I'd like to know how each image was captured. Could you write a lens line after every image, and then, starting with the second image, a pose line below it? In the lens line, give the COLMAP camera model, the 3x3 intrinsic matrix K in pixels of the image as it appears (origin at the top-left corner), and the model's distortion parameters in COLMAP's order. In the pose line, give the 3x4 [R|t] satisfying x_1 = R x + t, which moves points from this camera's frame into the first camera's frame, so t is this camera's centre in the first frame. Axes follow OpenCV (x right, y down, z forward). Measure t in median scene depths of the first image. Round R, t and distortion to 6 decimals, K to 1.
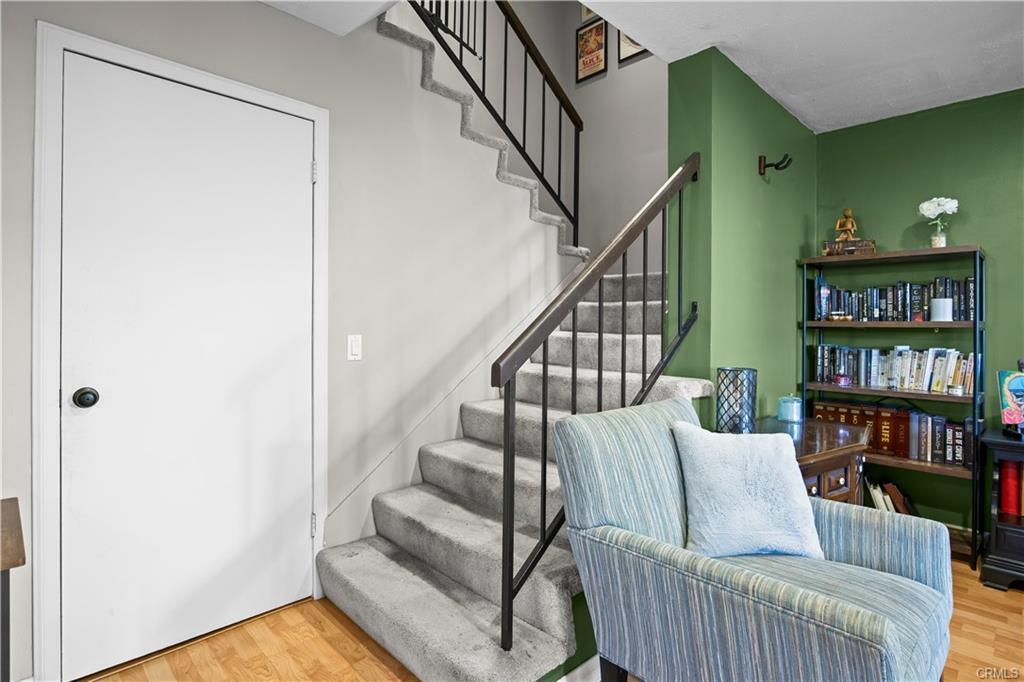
lens RADIAL K [[516.4, 0, 522.5], [0, 516.4, 337.6], [0, 0, 1]] dist [-0.005677, 0.000261]
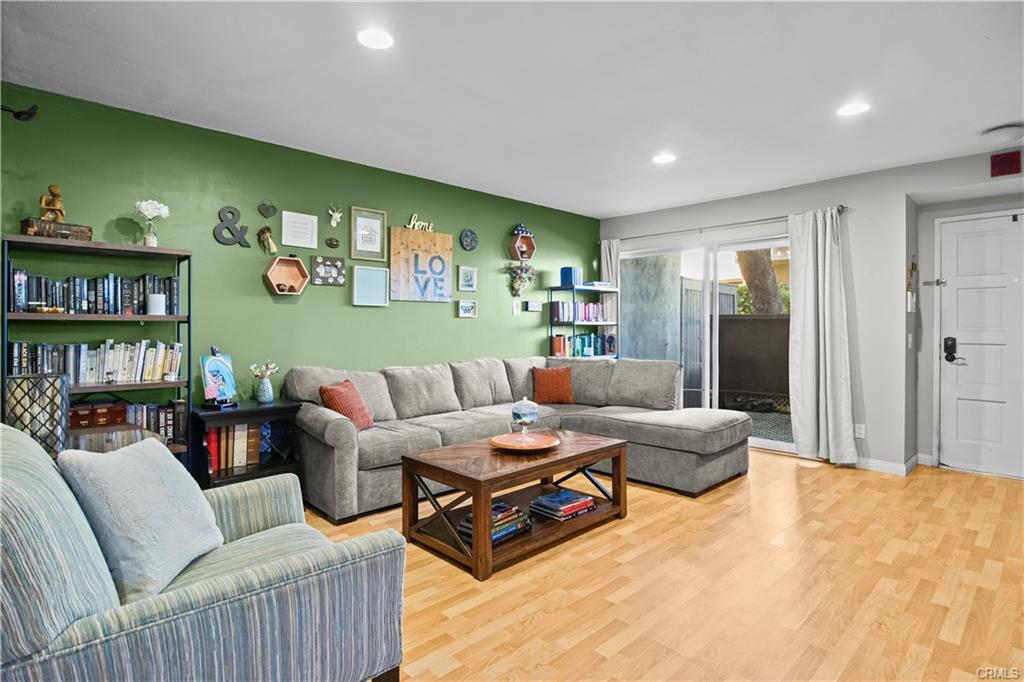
lens RADIAL K [[516.4, 0, 504.2], [0, 516.4, 330.3], [0, 0, 1]] dist [-0.005677, 0.000261]
pose [[0.039577, -0.018113, 0.999052, -0.239399], [0.016899, 0.999705, 0.017455, -0.006020], [-0.999074, 0.016192, 0.039871, 0.217652]]
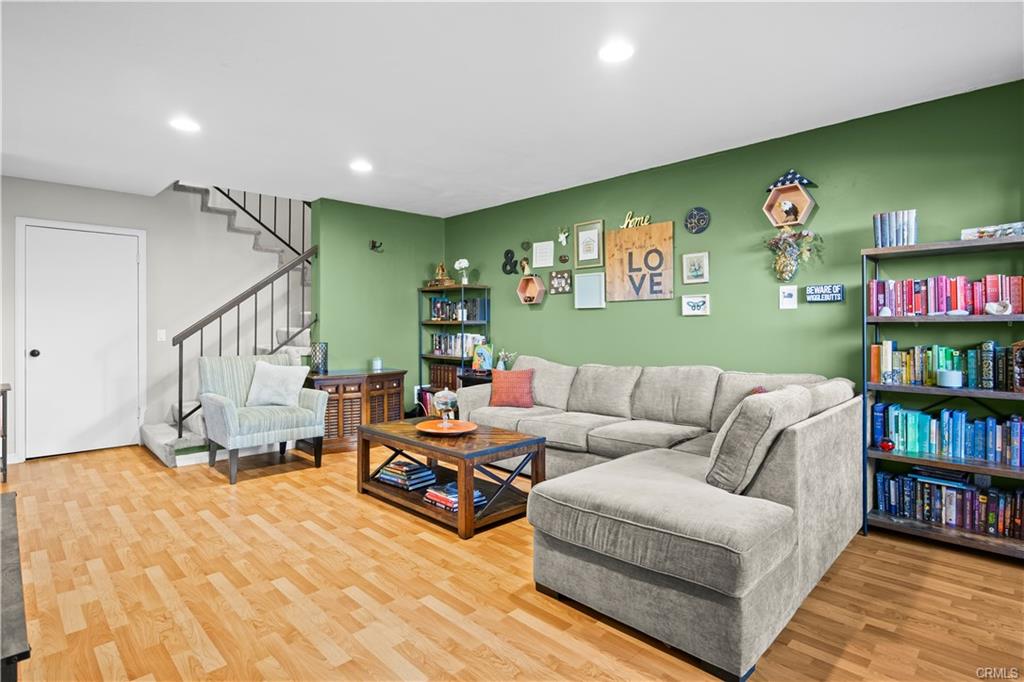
lens RADIAL K [[516.4, 0, 510.0], [0, 516.4, 330.3], [0, 0, 1]] dist [-0.005677, 0.000261]
pose [[0.999948, -0.009000, -0.004810, 0.993432], [0.008937, 0.999878, -0.012841, 0.033553], [0.004925, 0.012798, 0.999906, -1.009493]]
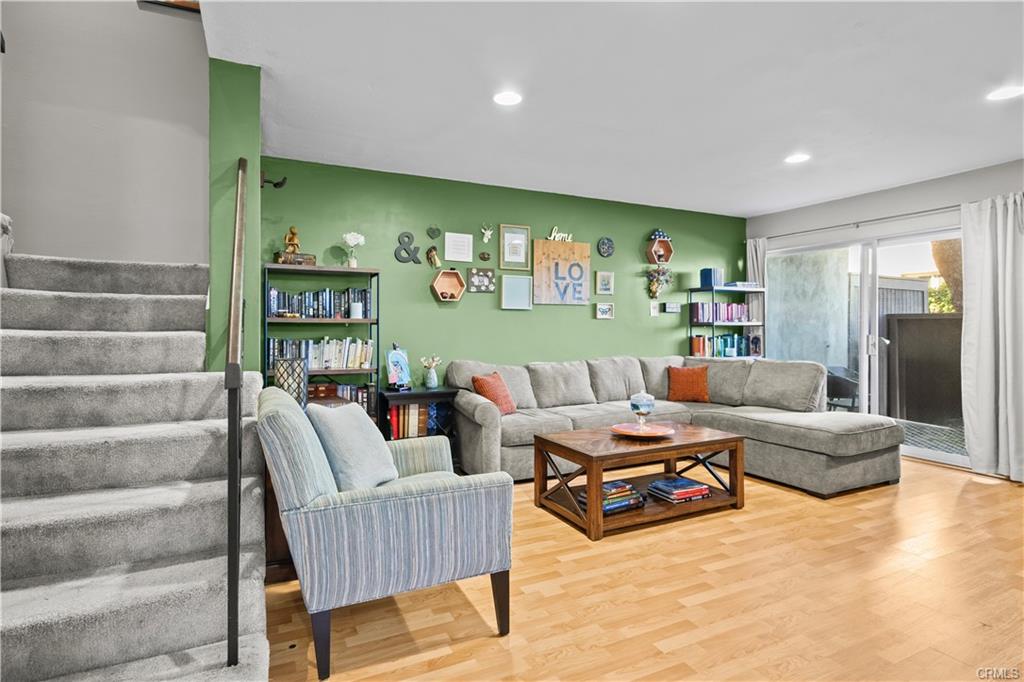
lens RADIAL K [[516.4, 0, 506.2], [0, 516.4, 335.1], [0, 0, 1]] dist [-0.005677, 0.000261]
pose [[0.339500, -0.025418, 0.940262, -0.399552], [0.019235, 0.999613, 0.020077, -0.006167], [-0.940409, 0.011269, 0.339858, 0.107964]]
